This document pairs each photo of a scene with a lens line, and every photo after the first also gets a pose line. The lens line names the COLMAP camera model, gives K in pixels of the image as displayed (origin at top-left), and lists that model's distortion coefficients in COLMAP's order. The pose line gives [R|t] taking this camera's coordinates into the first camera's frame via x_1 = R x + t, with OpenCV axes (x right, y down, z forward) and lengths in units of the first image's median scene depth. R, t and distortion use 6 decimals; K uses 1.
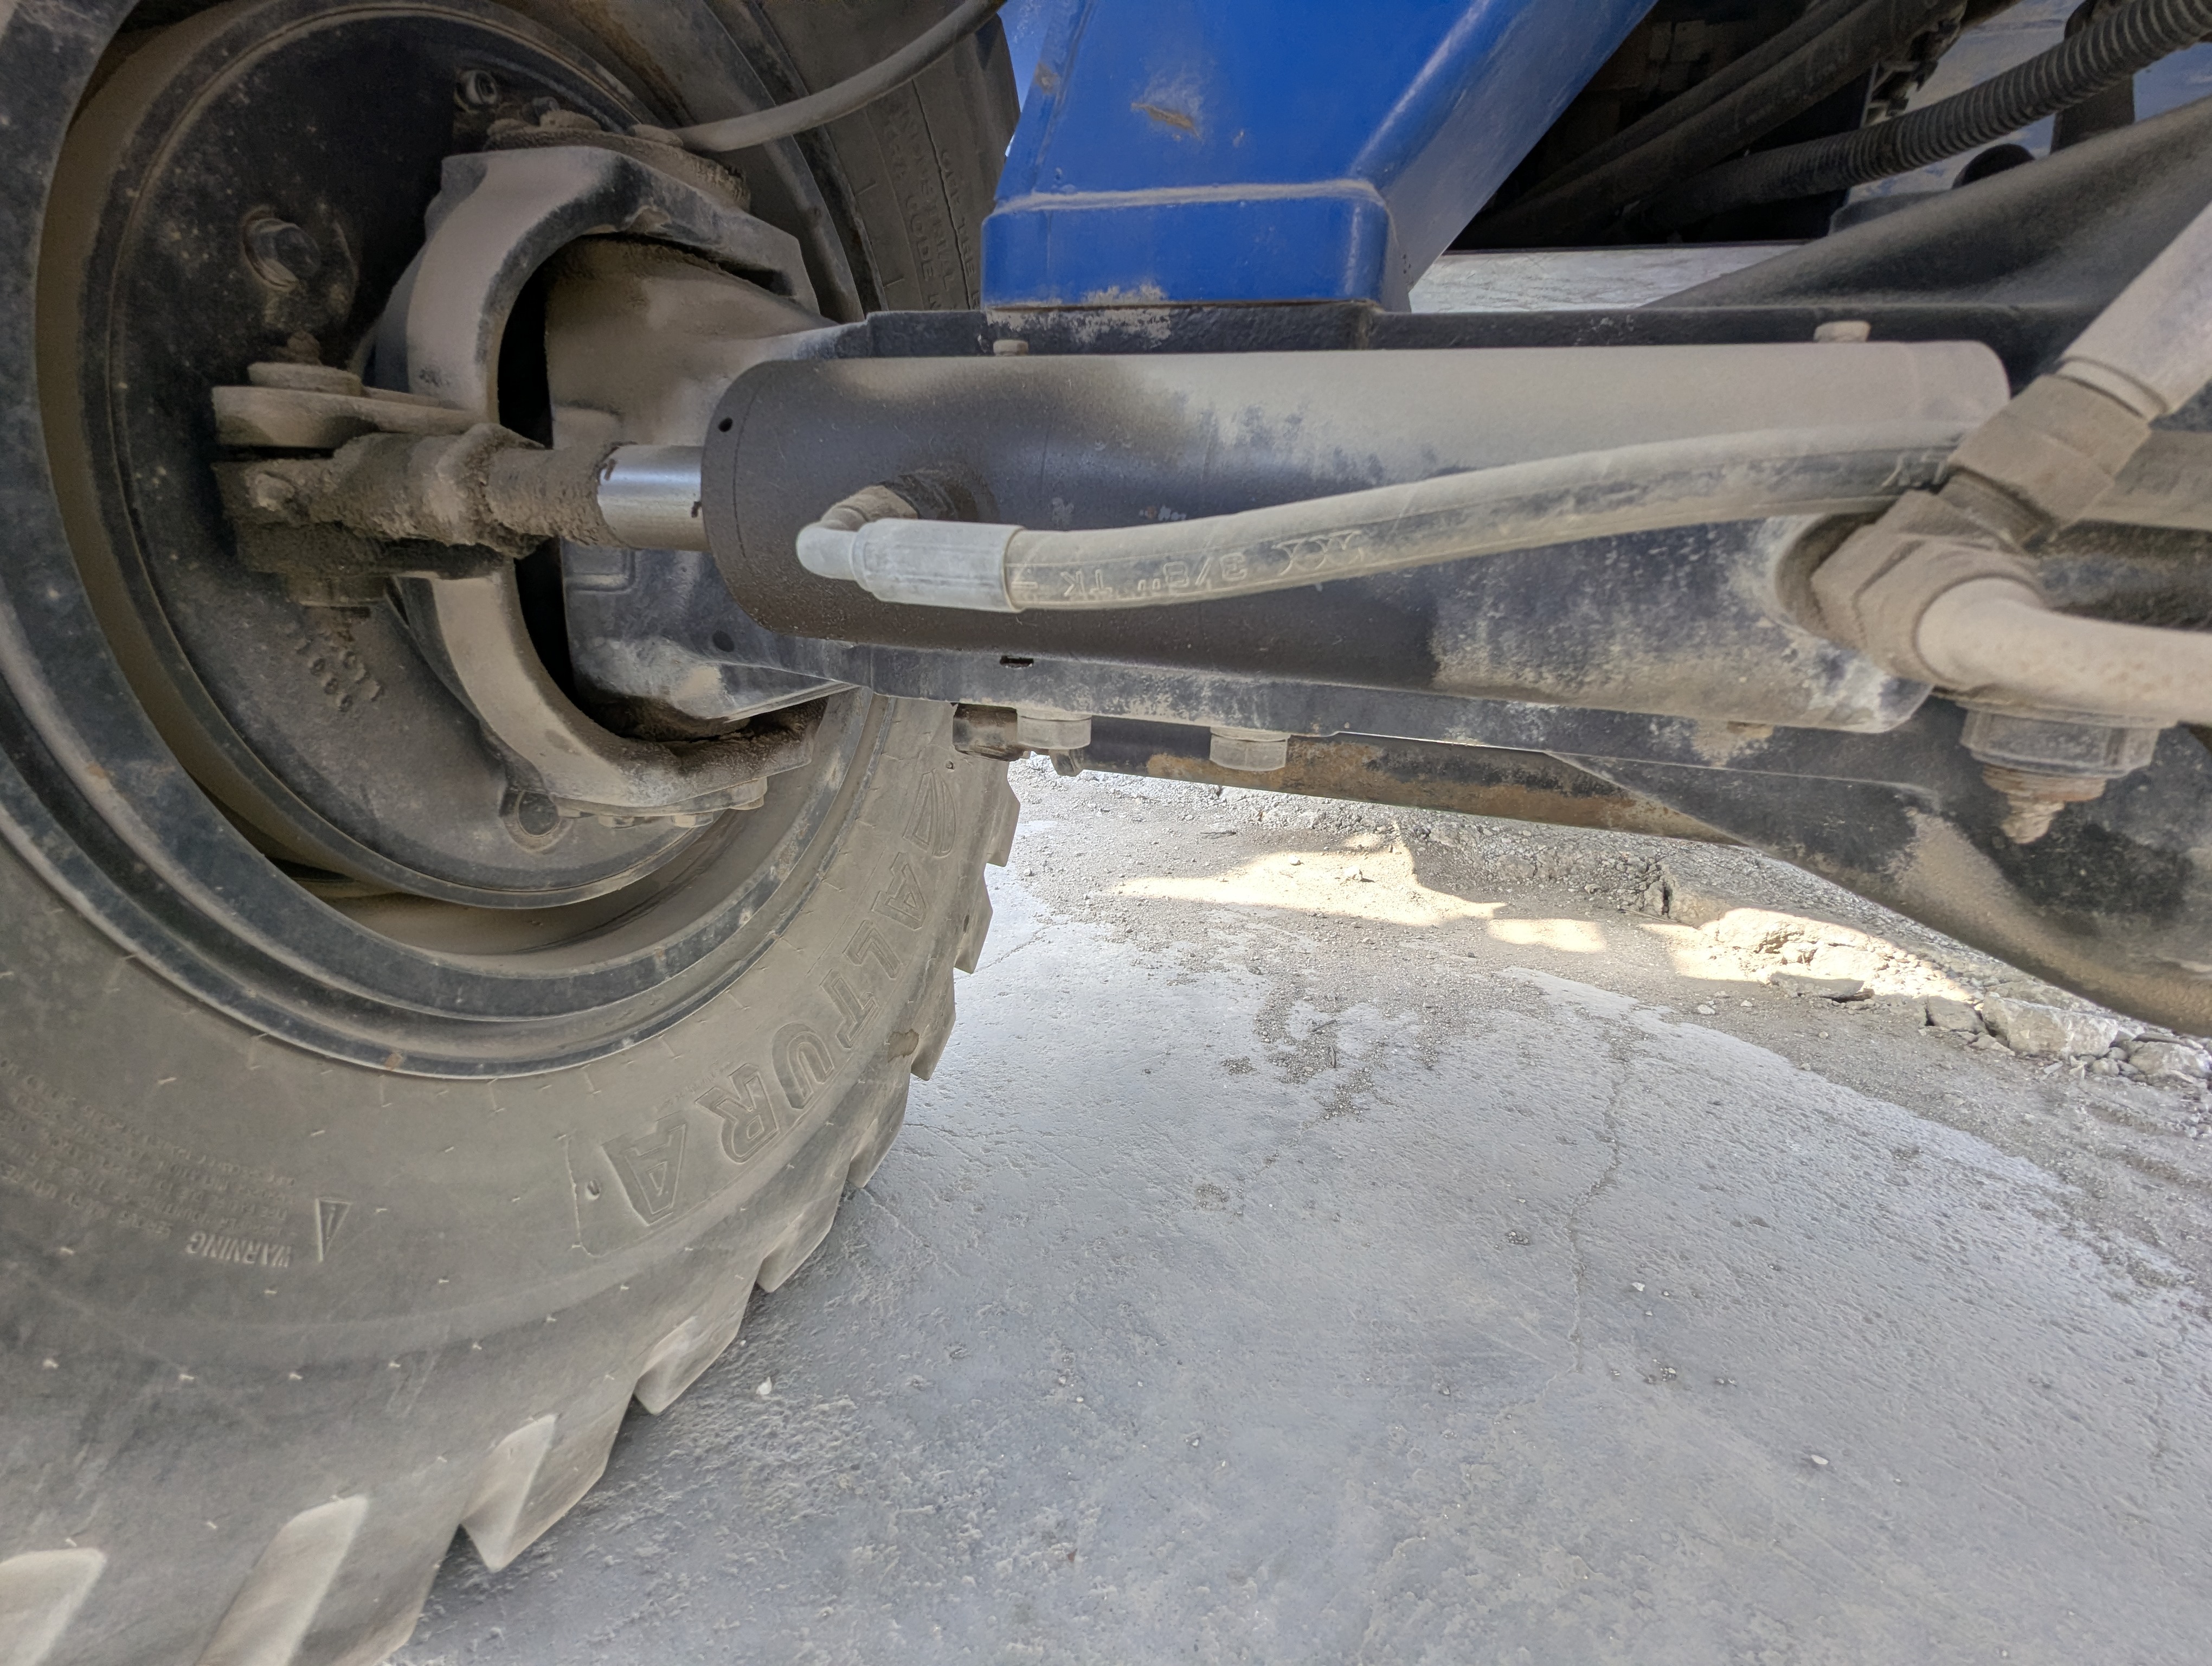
lens RADIAL K [[1056.6, 0, 1108.5], [0, 1056.6, 829.1], [0, 0, 1]] dist [-0.000152, 0.001437]
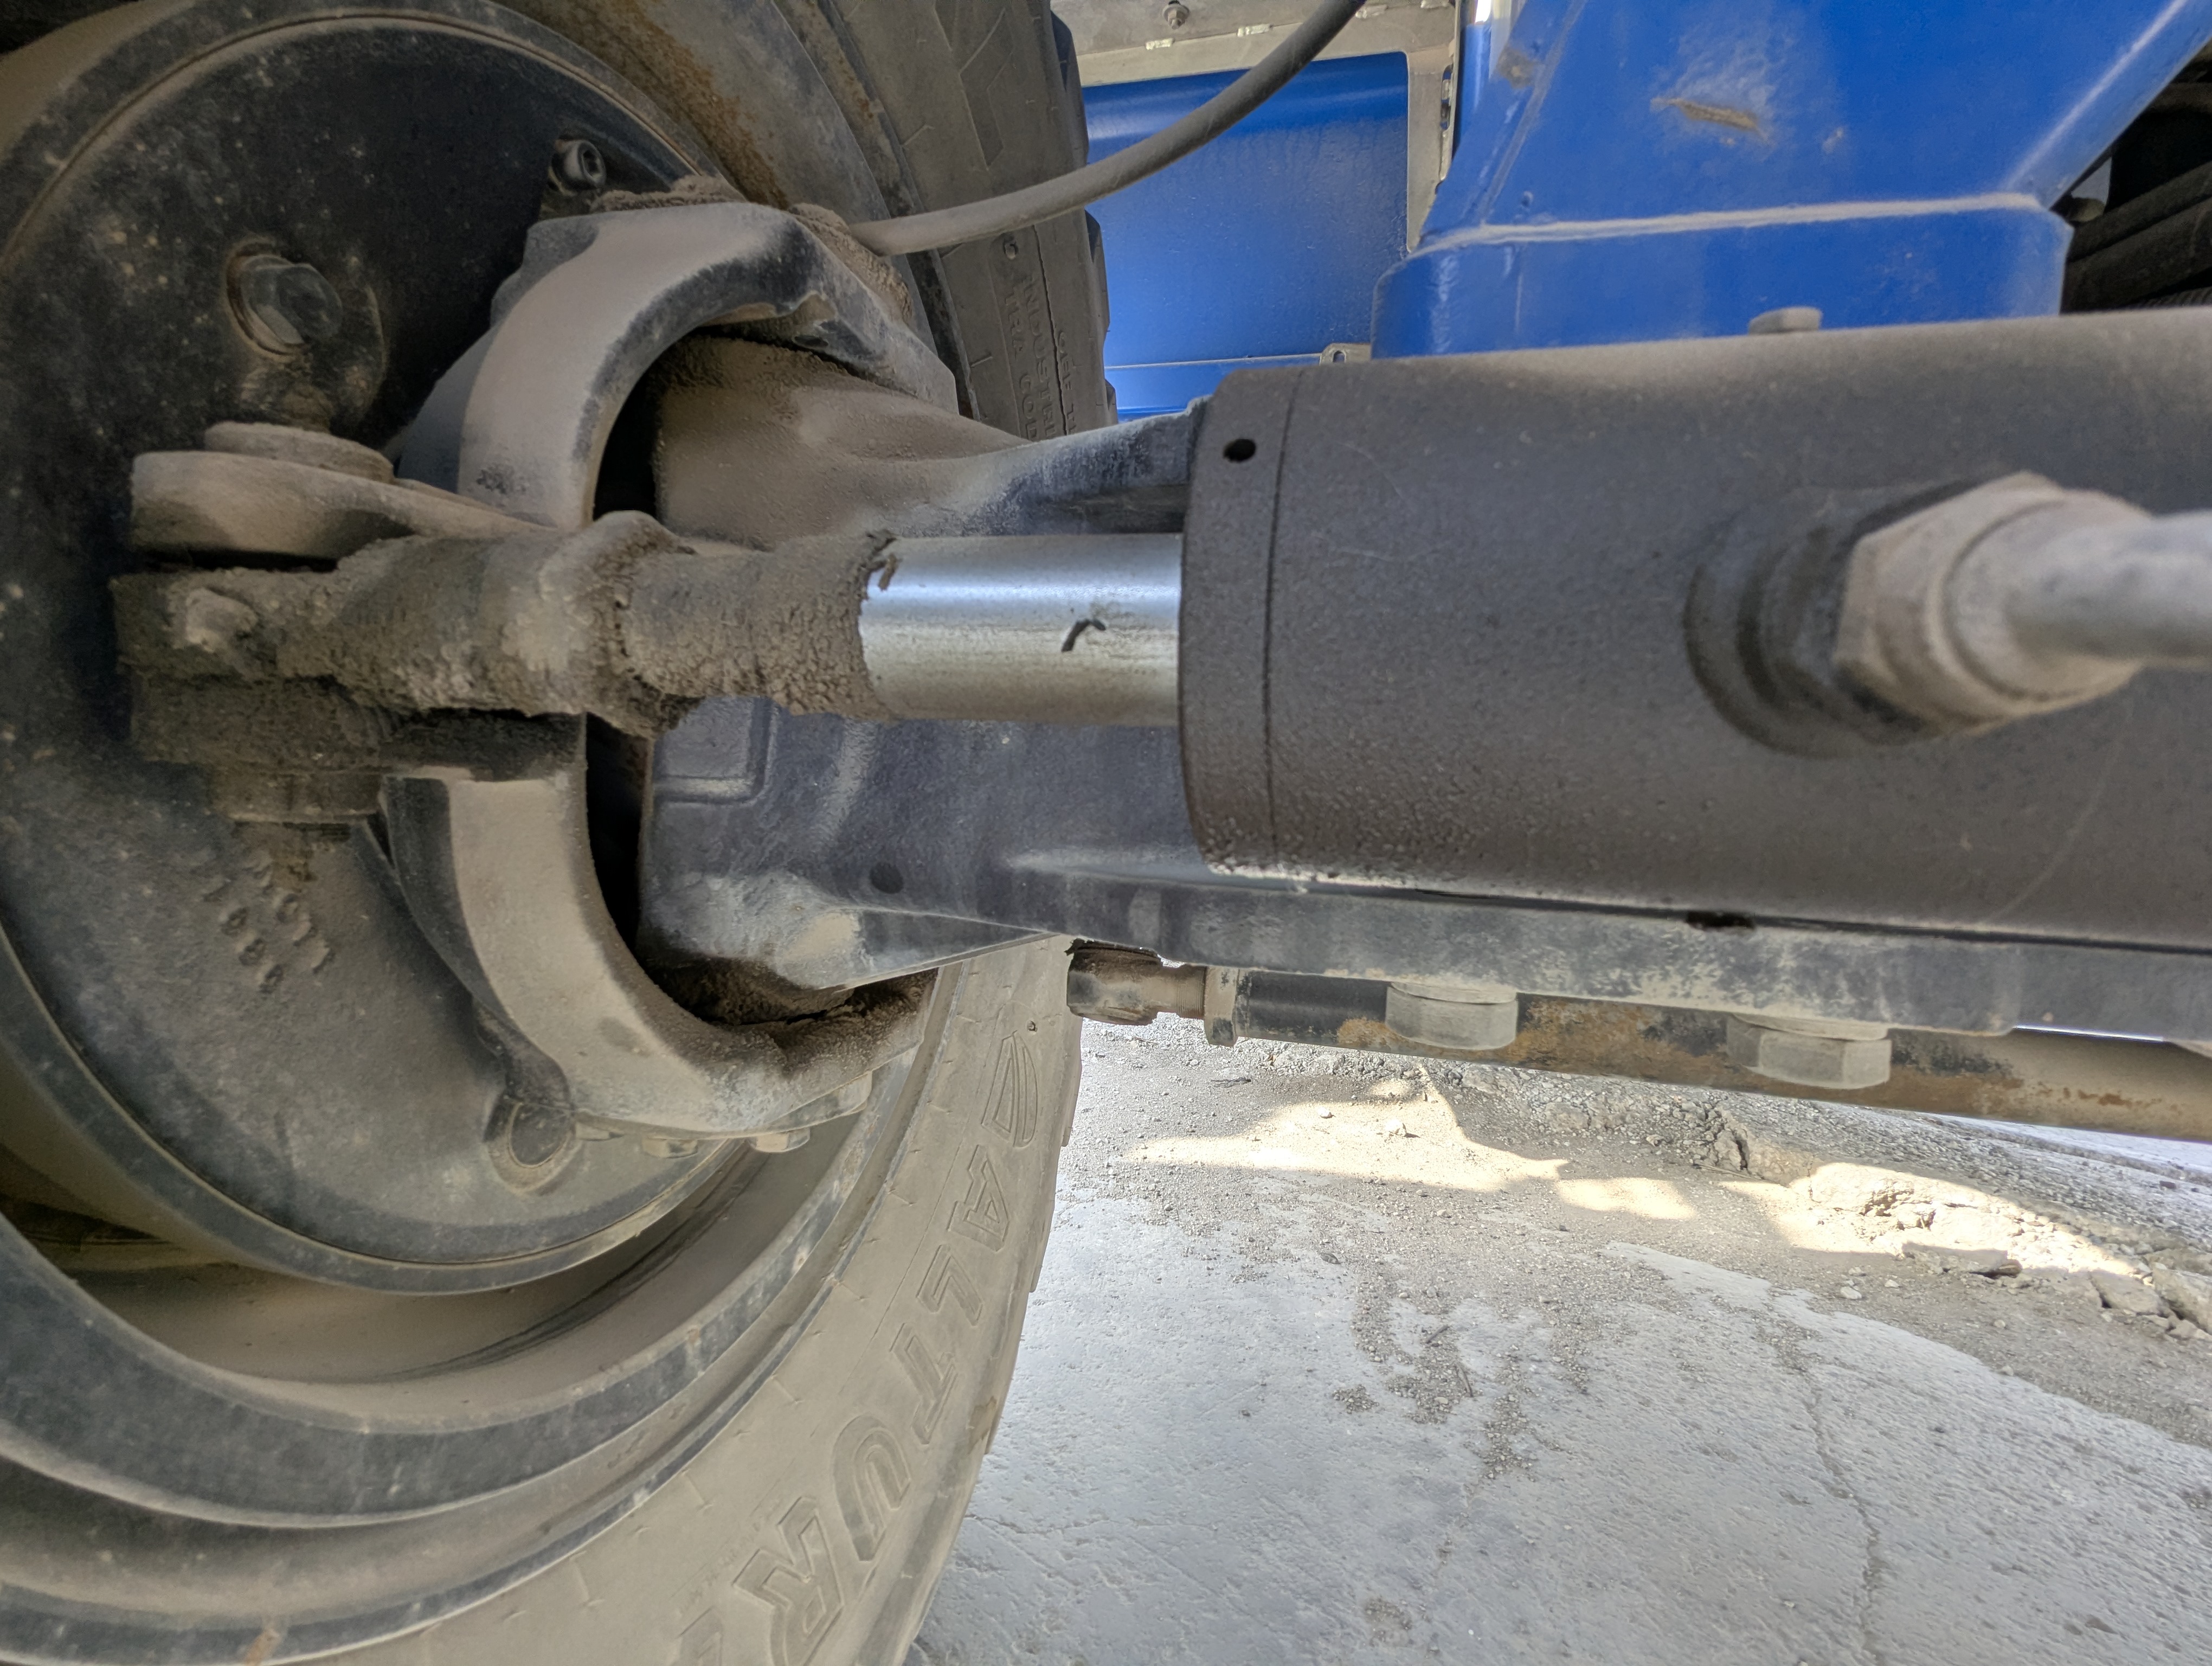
lens RADIAL K [[1053.6, 0, 1110.4], [0, 1053.6, 829.5], [0, 0, 1]] dist [0.000418, 0.001192]
pose [[0.997249, 0.001194, 0.074119, -0.164241], [0.014703, 0.976819, -0.213562, -0.038562], [-0.072655, 0.214064, 0.974114, 0.203251]]
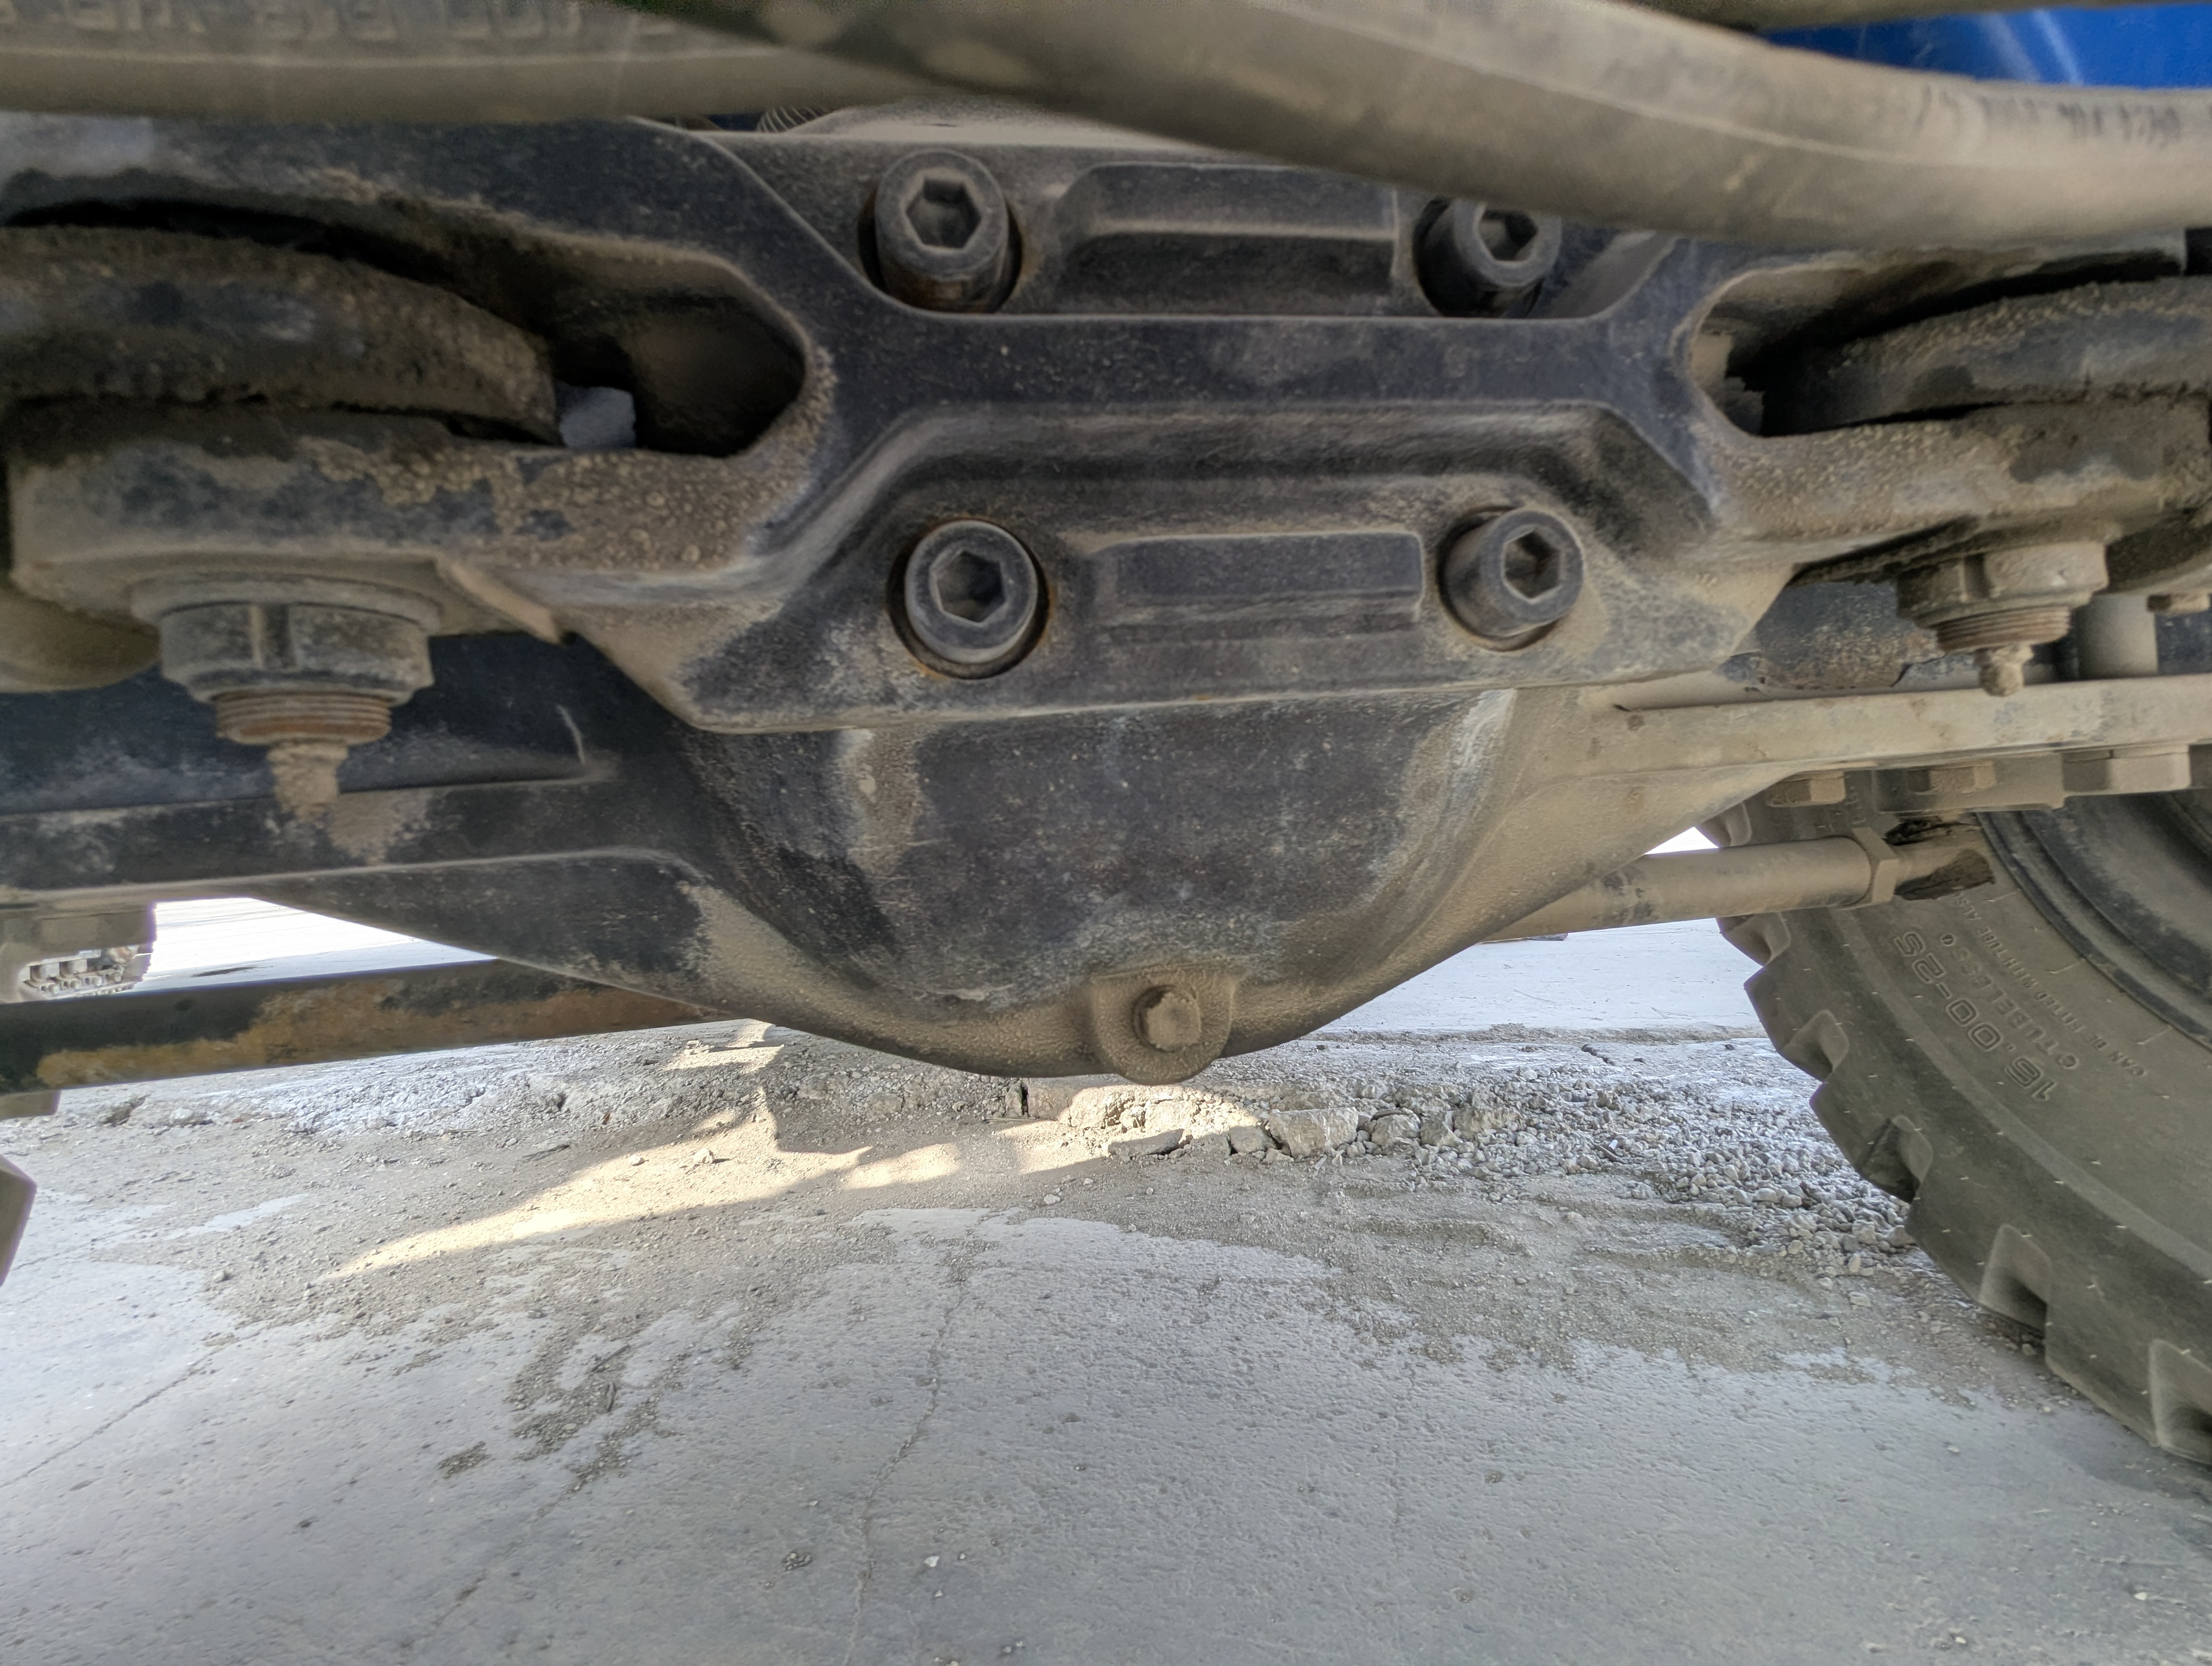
lens RADIAL K [[1053.6, 0, 1110.4], [0, 1053.6, 829.5], [0, 0, 1]] dist [0.000418, 0.001192]
pose [[0.865220, -0.117978, 0.487315, 0.282741], [0.239941, 0.950833, -0.195817, 0.078533], [-0.440253, 0.286352, 0.850988, 0.061680]]
